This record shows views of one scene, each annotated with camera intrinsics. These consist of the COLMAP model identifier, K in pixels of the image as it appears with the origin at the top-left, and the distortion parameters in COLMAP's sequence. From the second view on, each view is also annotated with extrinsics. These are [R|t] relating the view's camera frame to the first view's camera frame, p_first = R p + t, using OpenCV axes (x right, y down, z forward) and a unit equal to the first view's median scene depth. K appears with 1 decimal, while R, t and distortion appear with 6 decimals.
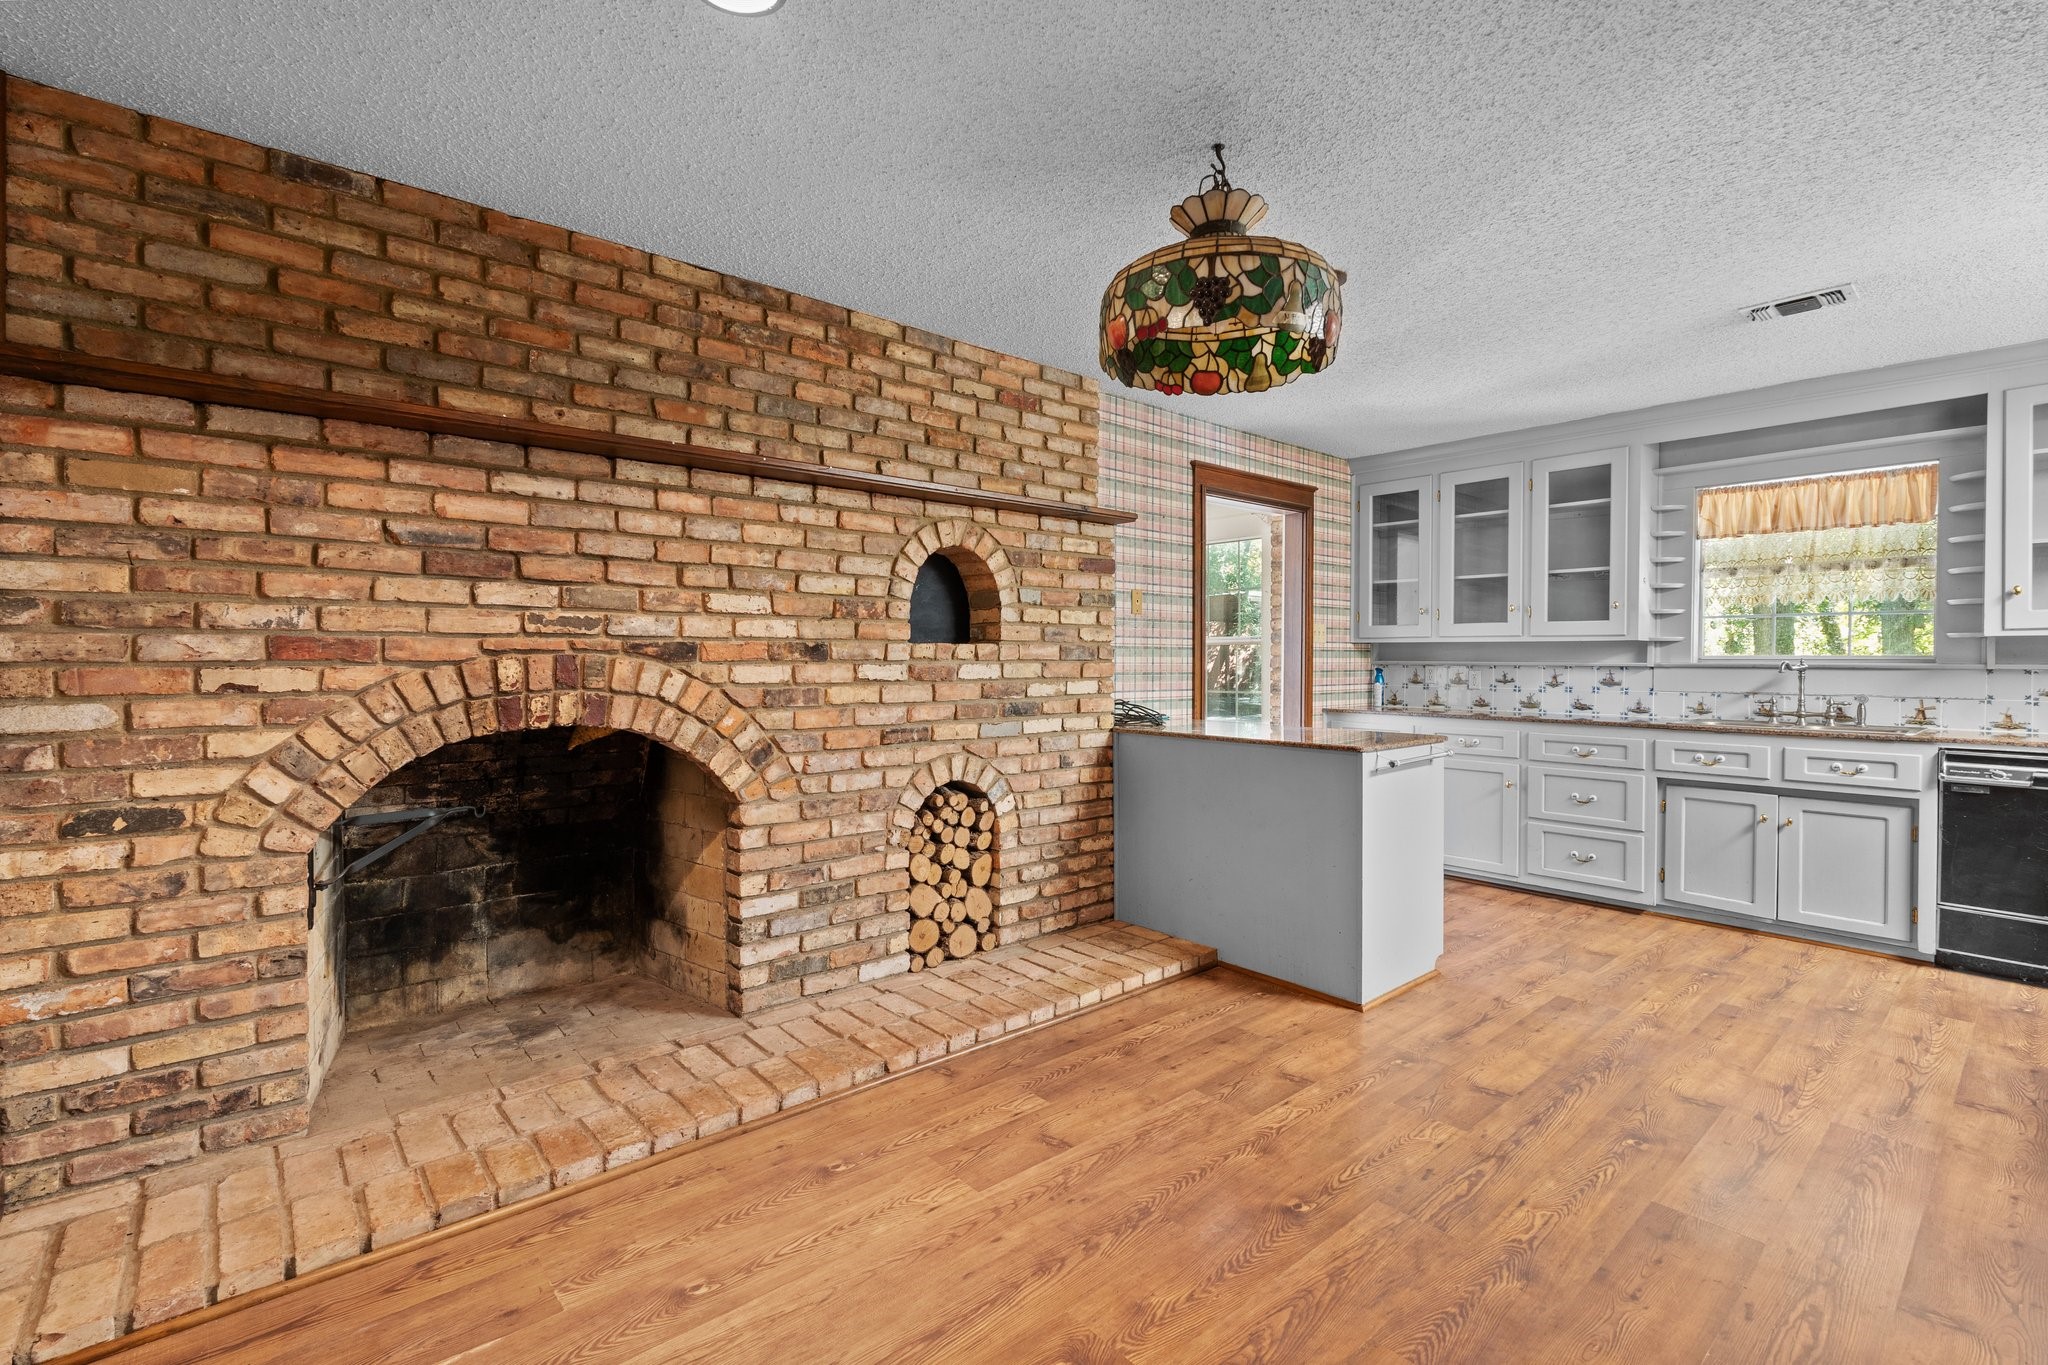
lens RADIAL K [[924.2, 0, 1026.2], [0, 924.2, 672.3], [0, 0, 1]] dist [-0.002096, 0.000564]
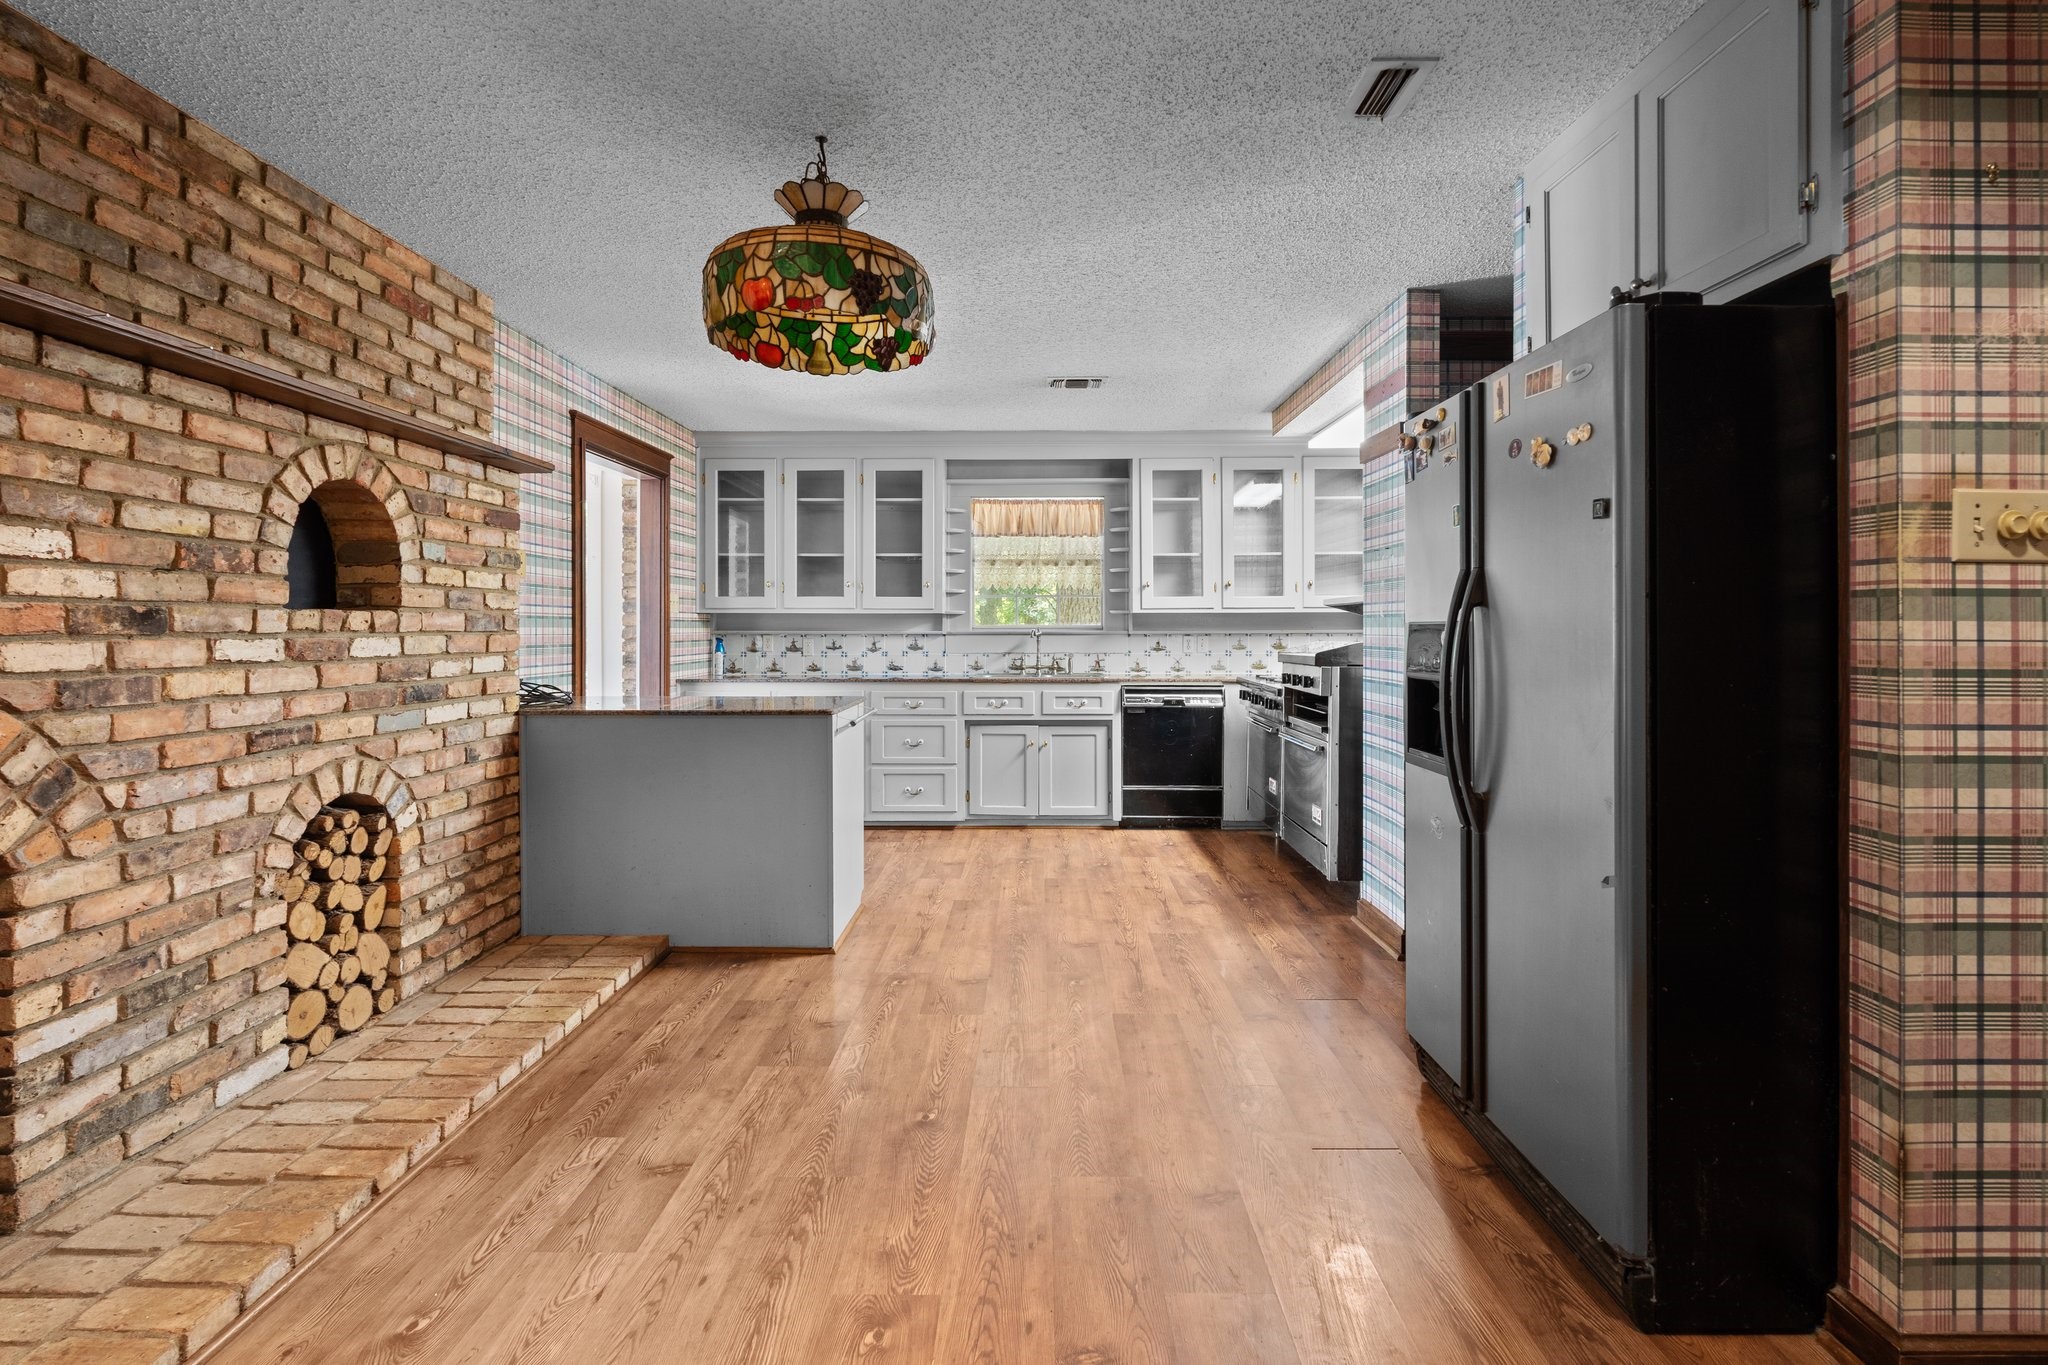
lens RADIAL K [[924.2, 0, 1043.6], [0, 924.2, 628.6], [0, 0, 1]] dist [-0.002096, 0.000564]
pose [[0.659219, -0.003232, 0.751944, -0.272019], [0.014383, 0.999862, -0.008312, -0.001899], [-0.751813, 0.016295, 0.659175, 0.086521]]
